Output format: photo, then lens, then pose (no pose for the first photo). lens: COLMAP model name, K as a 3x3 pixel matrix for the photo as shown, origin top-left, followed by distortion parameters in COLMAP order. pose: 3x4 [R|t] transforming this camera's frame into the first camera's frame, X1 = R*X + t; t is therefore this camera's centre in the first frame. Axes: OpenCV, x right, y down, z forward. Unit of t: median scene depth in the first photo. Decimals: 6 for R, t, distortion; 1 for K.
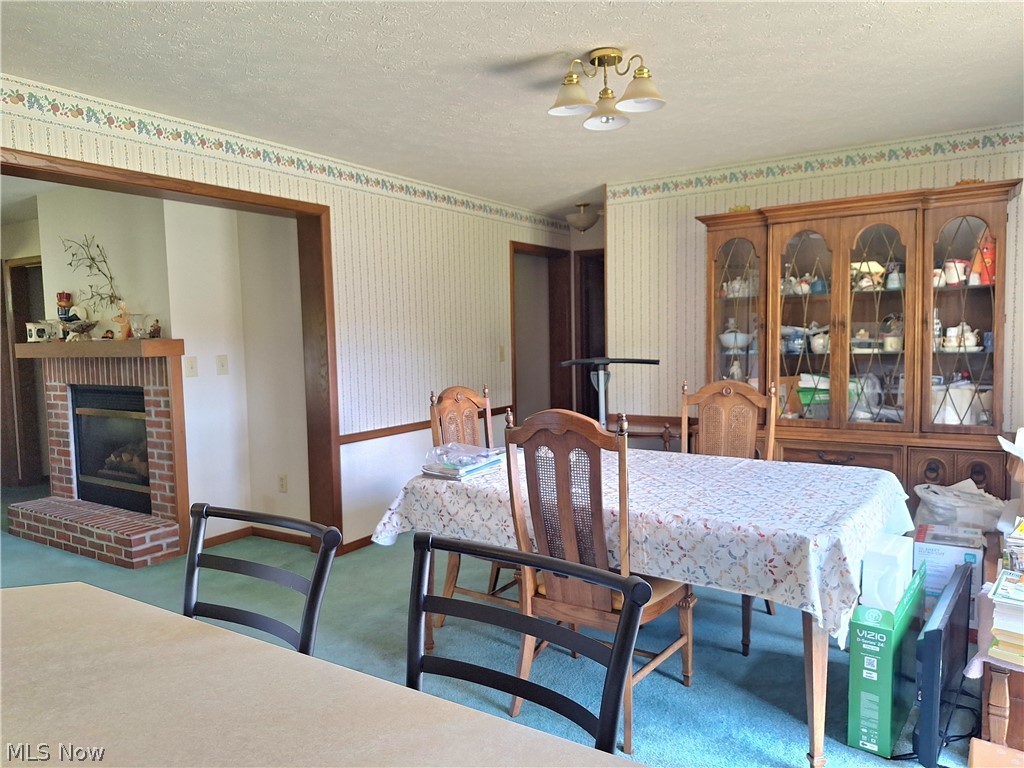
lens RADIAL K [[712.8, 0, 513.2], [0, 712.8, 391.6], [0, 0, 1]] dist [-0.007951, -0.002183]
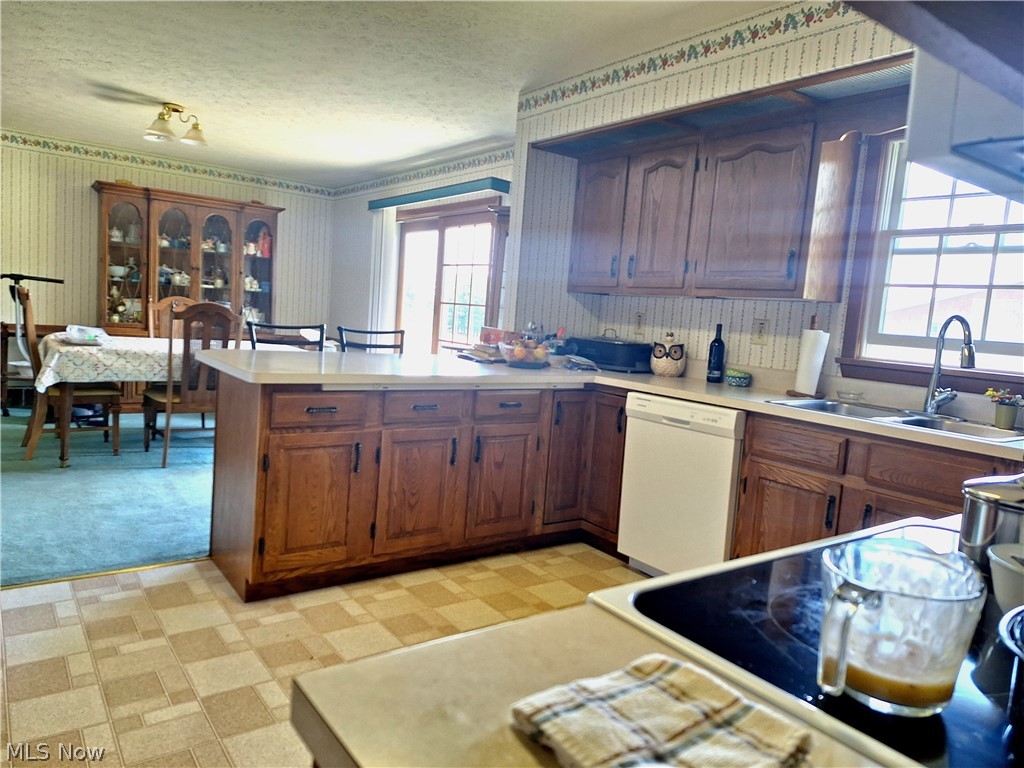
lens RADIAL K [[712.8, 0, 512.5], [0, 712.8, 384.5], [0, 0, 1]] dist [-0.007951, -0.002183]
pose [[0.328398, -0.045410, 0.943447, -0.912473], [-0.014201, 0.998493, 0.053002, 0.080555], [-0.944433, -0.030803, 0.327259, -0.281522]]
